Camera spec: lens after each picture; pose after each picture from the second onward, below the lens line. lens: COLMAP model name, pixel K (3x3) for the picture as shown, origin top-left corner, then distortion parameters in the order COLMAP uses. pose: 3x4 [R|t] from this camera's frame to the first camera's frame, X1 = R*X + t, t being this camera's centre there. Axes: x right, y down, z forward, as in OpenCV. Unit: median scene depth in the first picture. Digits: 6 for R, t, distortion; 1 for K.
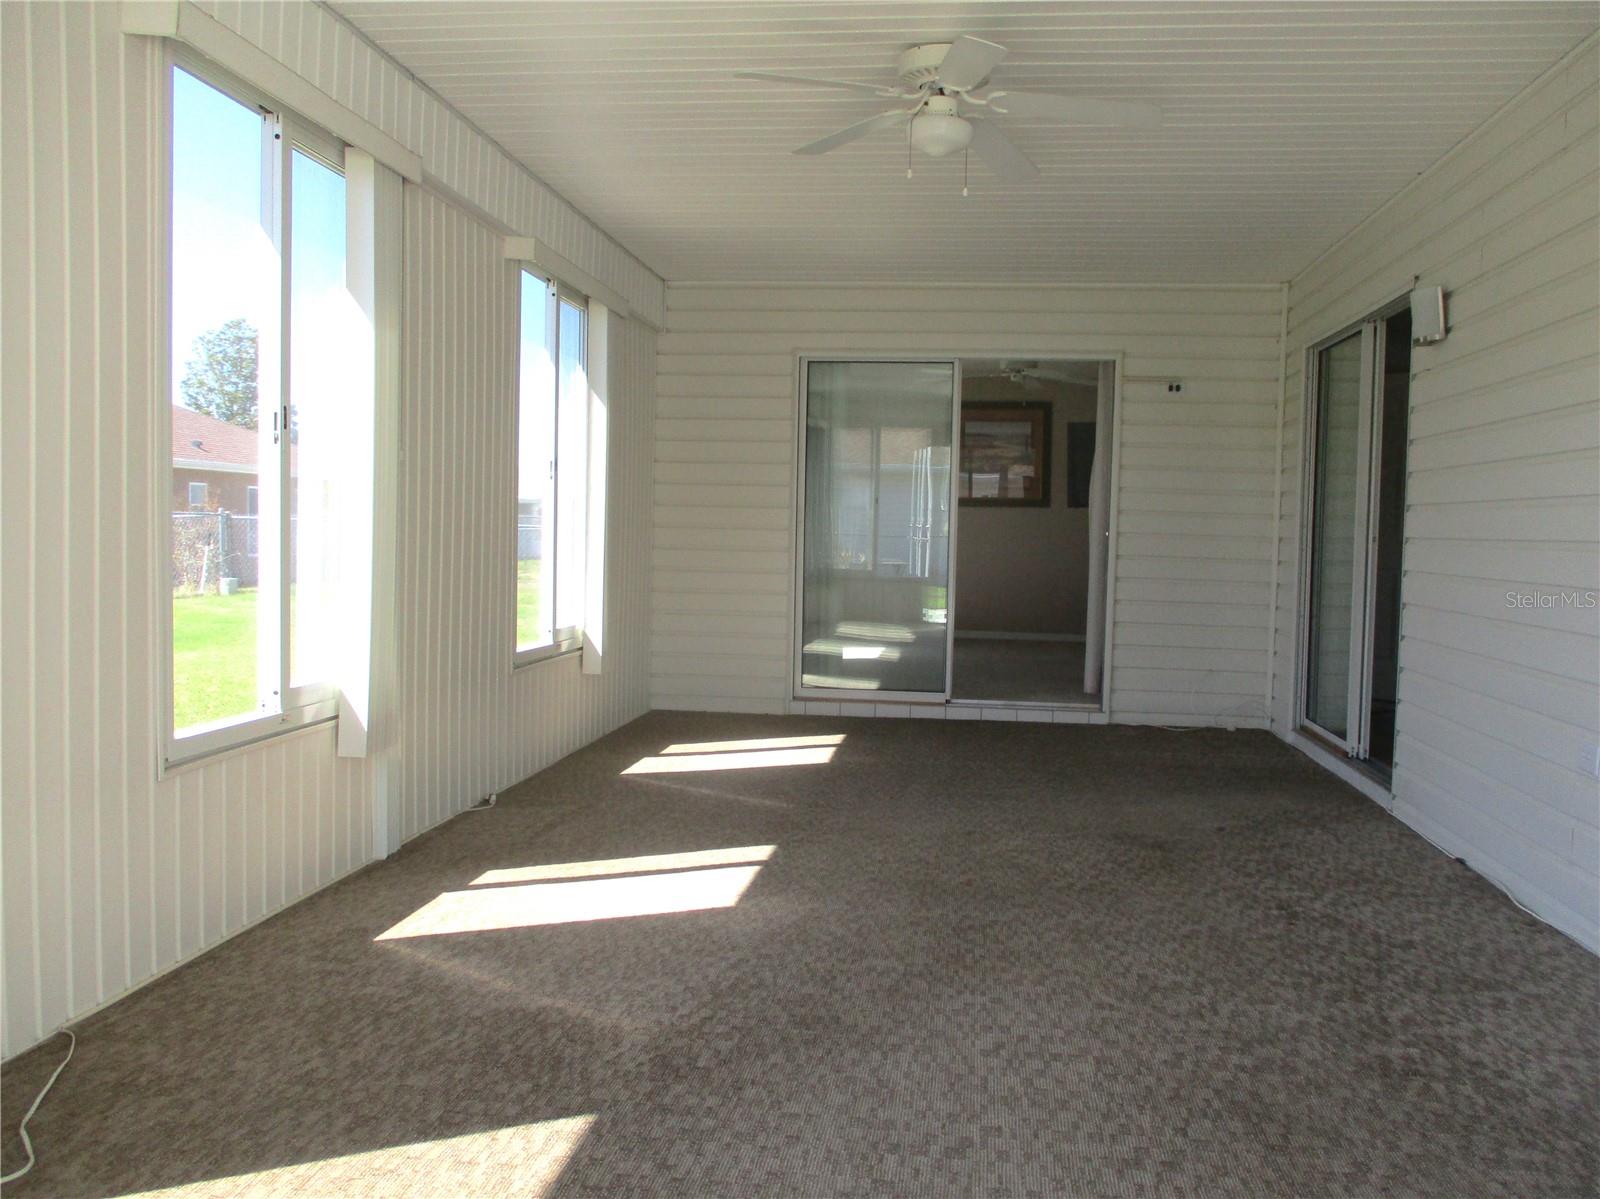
lens RADIAL K [[1370.9, 0, 800.0], [0, 1370.9, 599.5], [0, 0, 1]] dist [-0.028235, -0.005604]
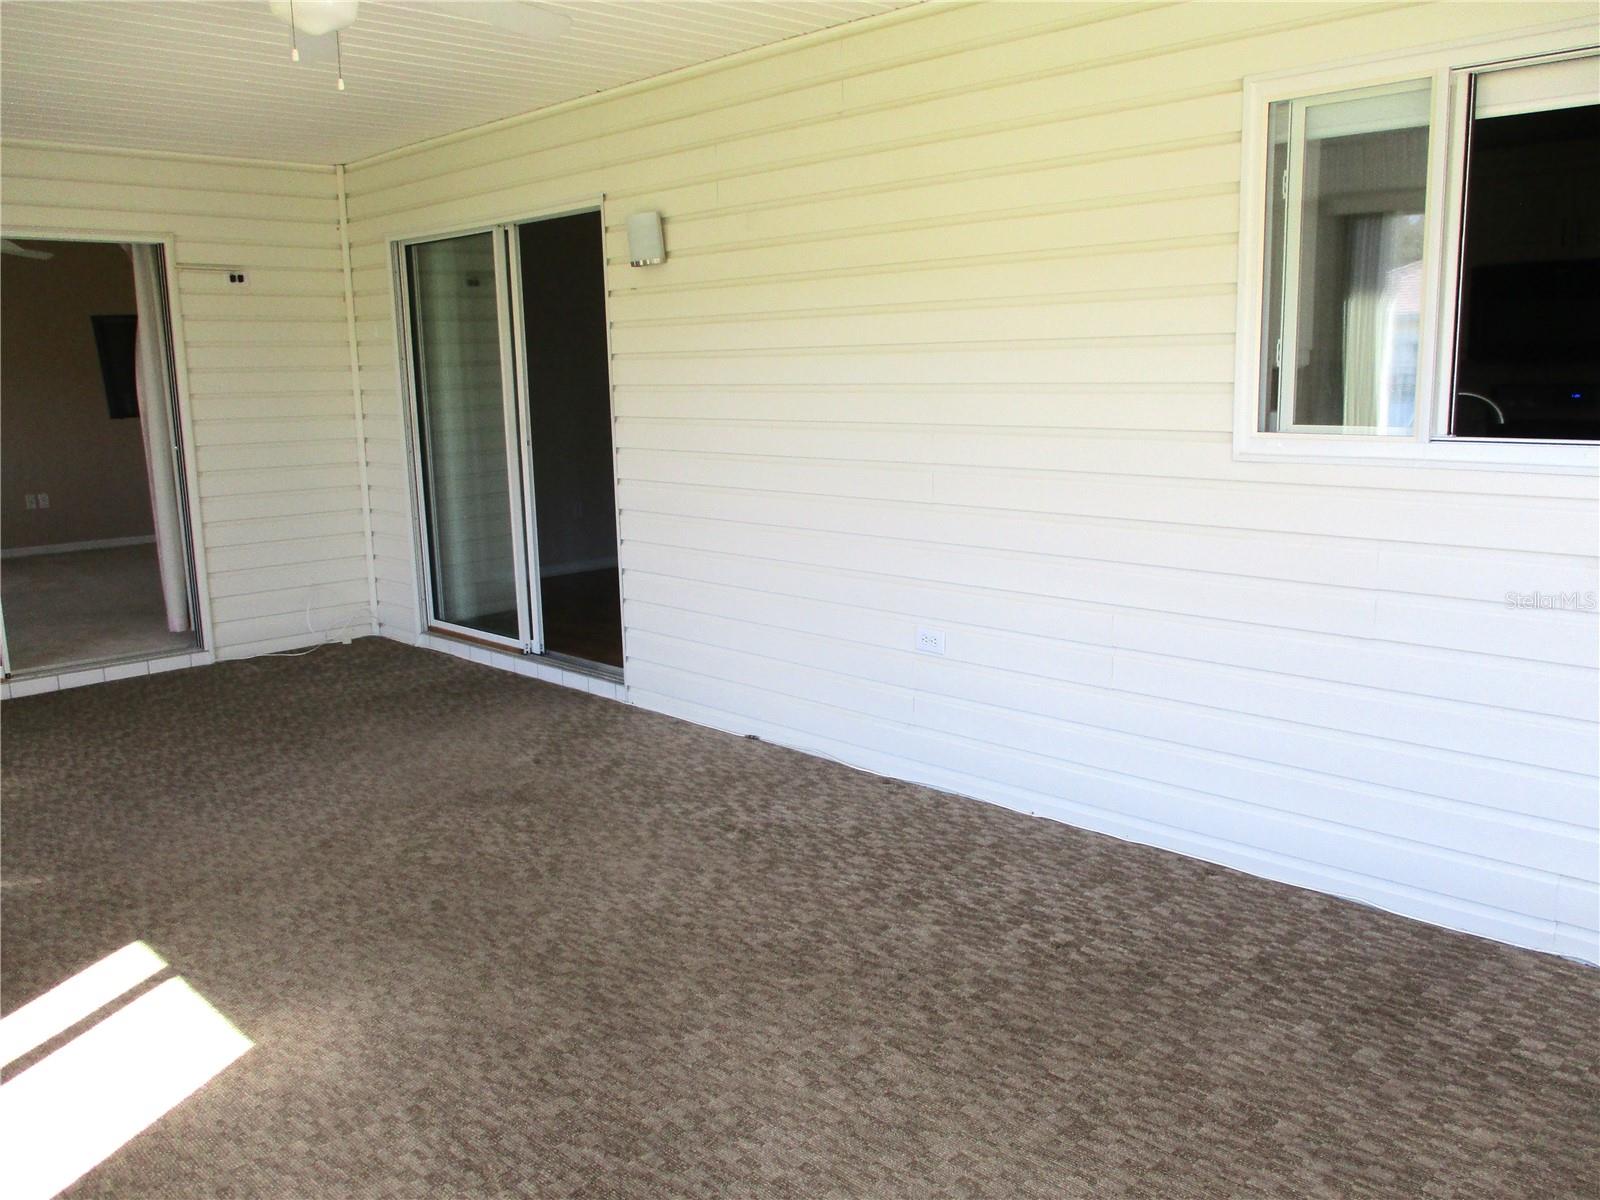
lens RADIAL K [[1341.2, 0, 804.4], [0, 1341.2, 607.9], [0, 0, 1]] dist [-0.024741, -0.001828]
pose [[0.617617, -0.177541, 0.766177, -0.389105], [0.076962, 0.983155, 0.165781, -0.115407], [-0.782704, -0.043423, 0.620877, 0.319073]]
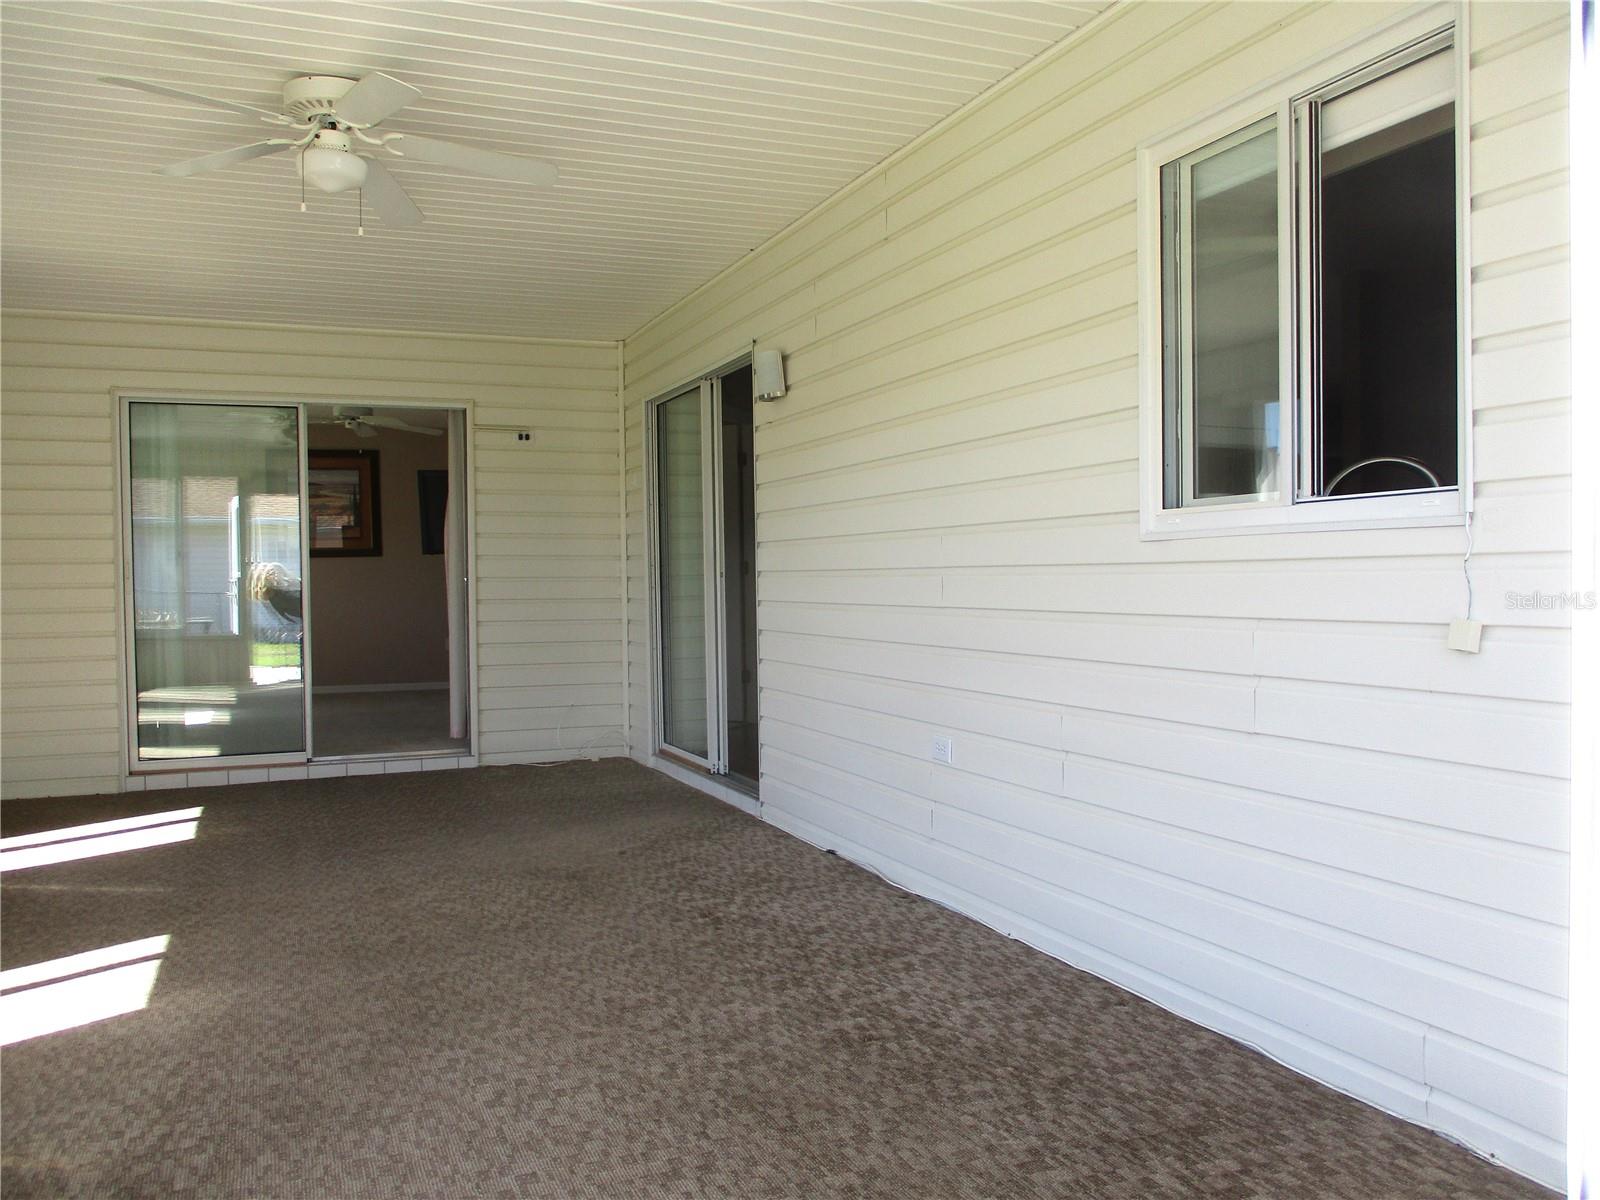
lens RADIAL K [[1341.2, 0, 804.4], [0, 1341.2, 607.9], [0, 0, 1]] dist [-0.024741, -0.001828]
pose [[0.870102, -0.045020, 0.490812, -0.089773], [0.058812, 0.998188, -0.012701, 0.000840], [-0.489351, 0.039917, 0.871173, 0.028107]]
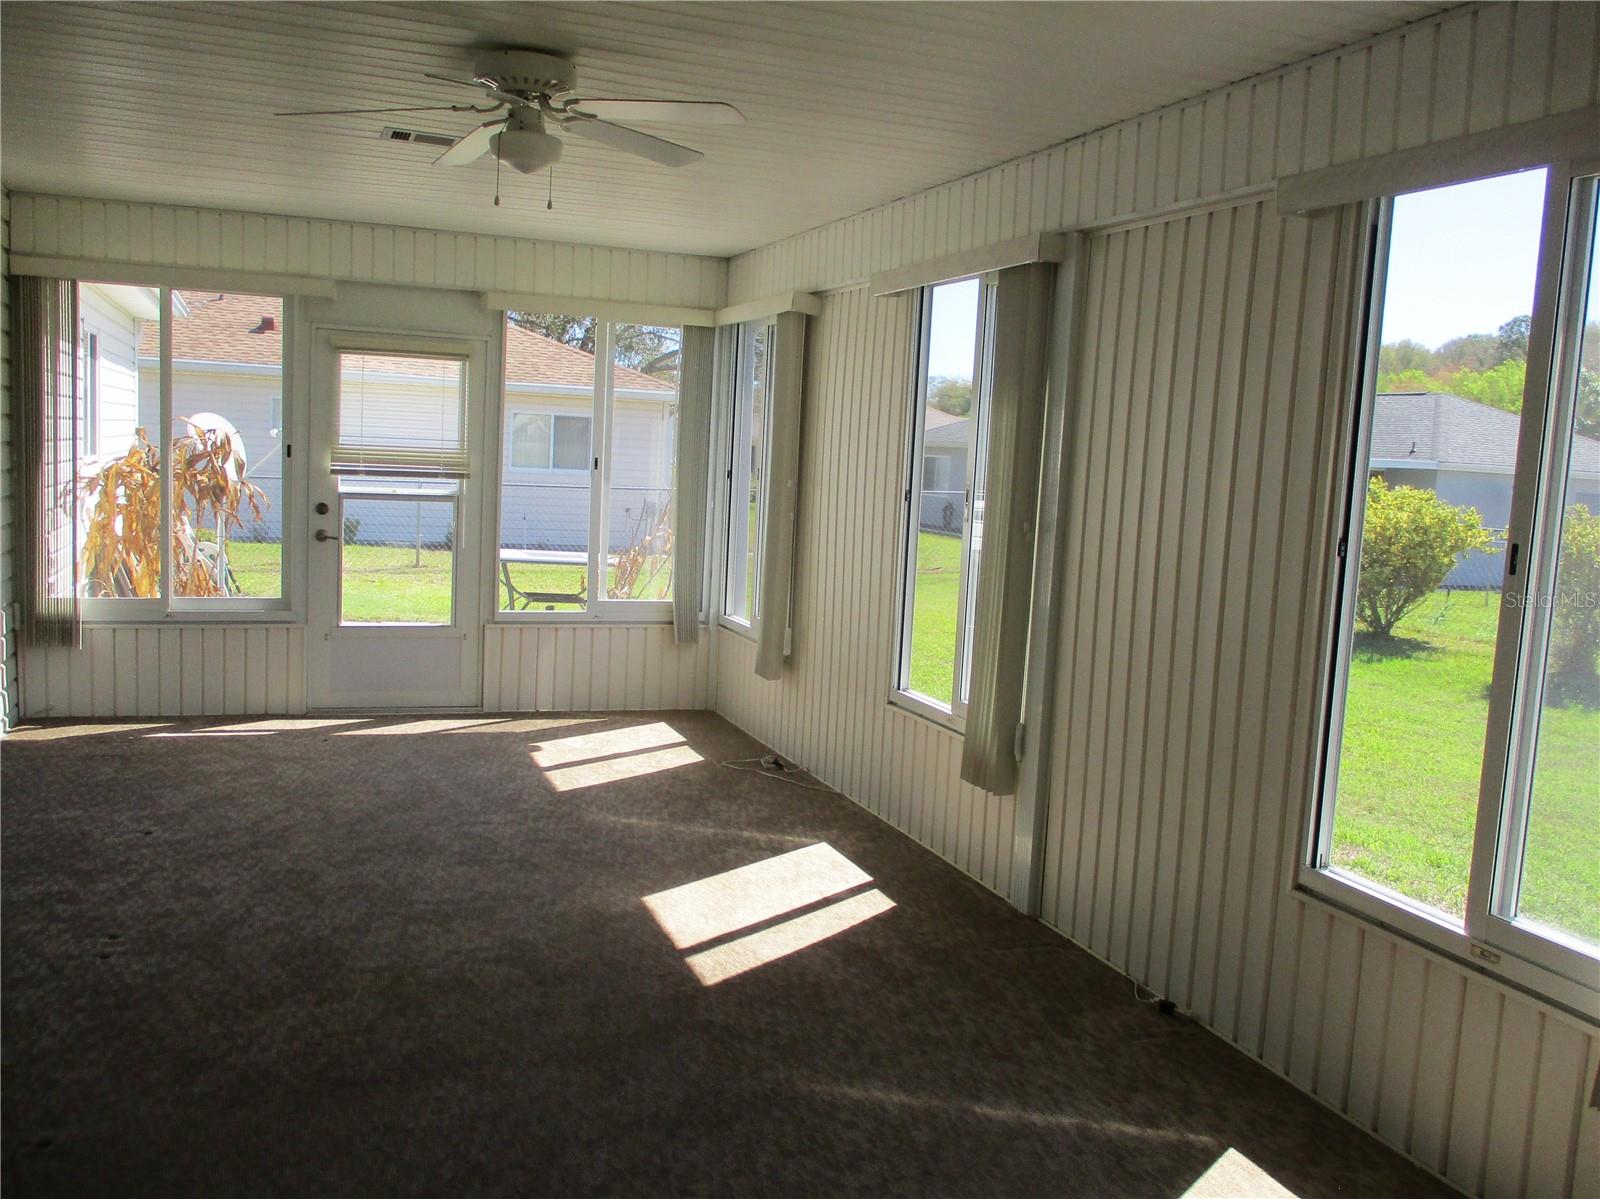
lens RADIAL K [[1370.9, 0, 800.0], [0, 1370.9, 599.5], [0, 0, 1]] dist [-0.028235, -0.005604]
pose [[-0.881690, -0.014736, -0.471600, 0.366321], [-0.094937, 0.984611, 0.146726, -0.195293], [0.462180, 0.174139, -0.869520, 2.003470]]
